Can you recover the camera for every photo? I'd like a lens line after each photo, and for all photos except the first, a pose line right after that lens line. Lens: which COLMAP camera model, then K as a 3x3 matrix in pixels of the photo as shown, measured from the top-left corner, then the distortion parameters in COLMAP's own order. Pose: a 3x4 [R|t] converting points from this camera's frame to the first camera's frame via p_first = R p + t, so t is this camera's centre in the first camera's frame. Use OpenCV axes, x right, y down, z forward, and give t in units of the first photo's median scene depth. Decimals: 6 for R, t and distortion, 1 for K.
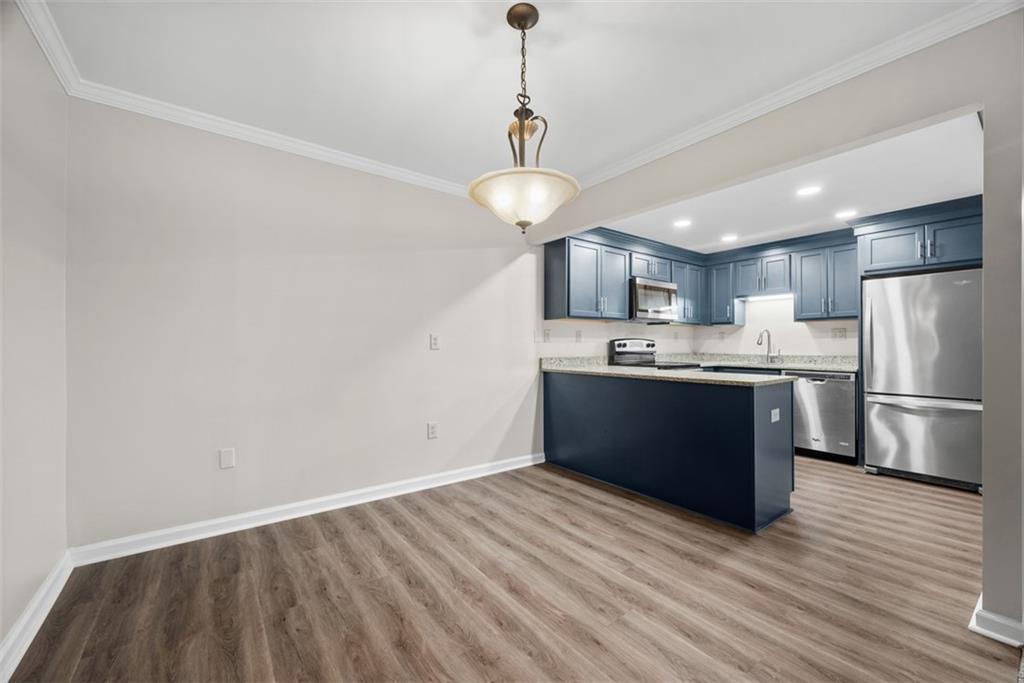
lens RADIAL K [[405.3, 0, 513.2], [0, 405.3, 342.7], [0, 0, 1]] dist [-0.001817, 0.000055]
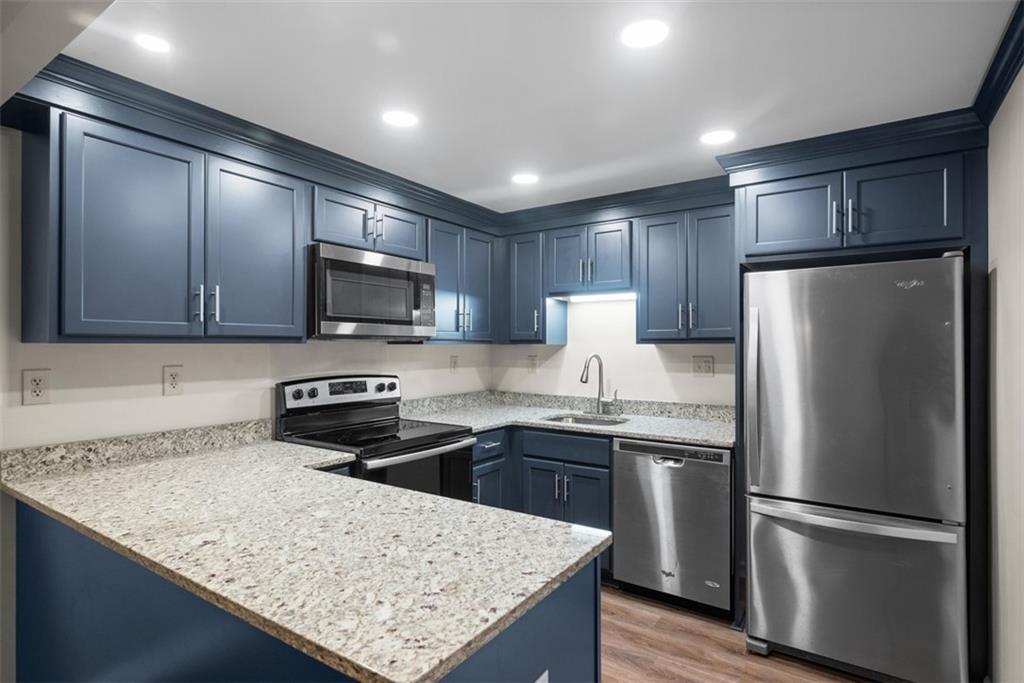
lens RADIAL K [[524.1, 0, 511.1], [0, 524.1, 343.4], [0, 0, 1]] dist [-0.001023, -0.000445]
pose [[0.946137, 0.003705, 0.323745, 0.308414], [-0.003834, 0.999993, -0.000238, -0.052178], [-0.323743, -0.001016, 0.946144, 0.390251]]
